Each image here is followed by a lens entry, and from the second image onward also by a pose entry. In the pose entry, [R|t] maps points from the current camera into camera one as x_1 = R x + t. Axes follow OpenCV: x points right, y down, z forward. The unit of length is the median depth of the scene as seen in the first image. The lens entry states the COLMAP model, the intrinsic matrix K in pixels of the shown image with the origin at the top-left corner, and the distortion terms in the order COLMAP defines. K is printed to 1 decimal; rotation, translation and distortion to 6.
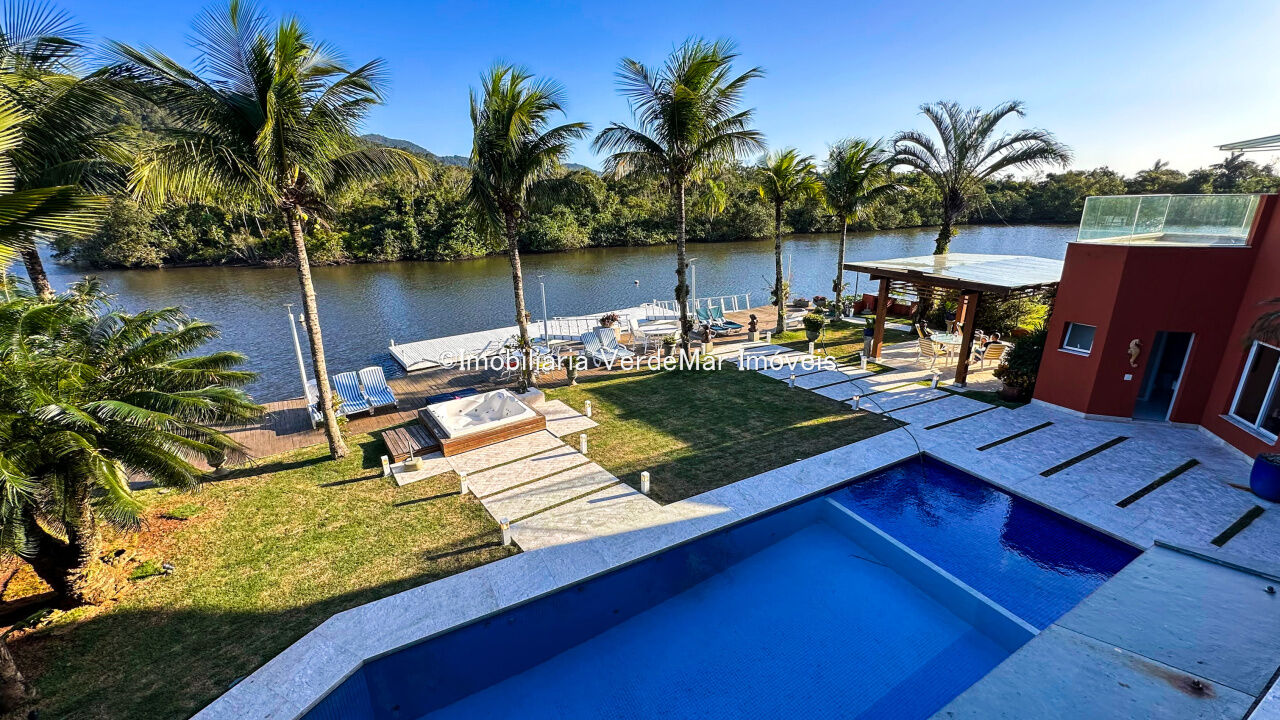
lens RADIAL K [[535.1, 0, 640.0], [0, 535.1, 360.0], [0, 0, 1]] dist [-0.001243, -0.000027]
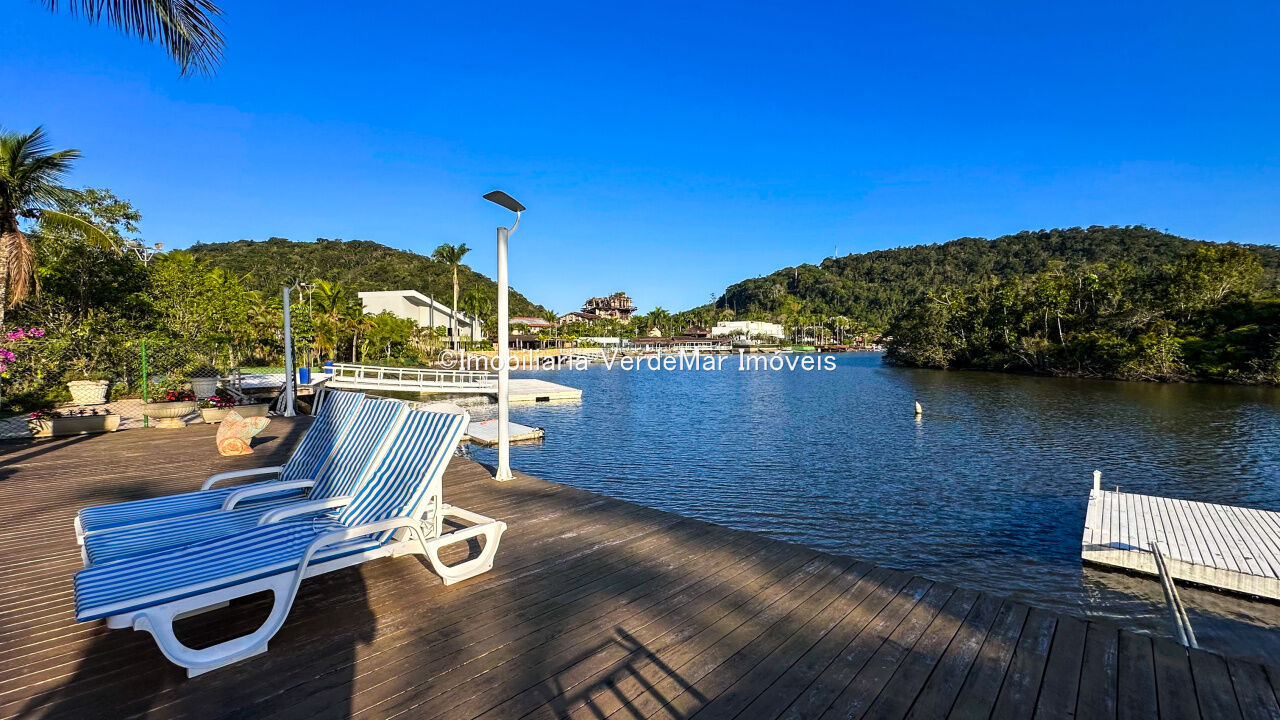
lens RADIAL K [[528.5, 0, 640.0], [0, 528.5, 360.0], [0, 0, 1]] dist [-0.002932, 0.000182]
pose [[0.208373, 0.036016, -0.977386, -0.073414], [-0.287172, 0.957528, -0.025939, -0.004493], [0.934940, 0.286083, 0.209866, 0.267269]]
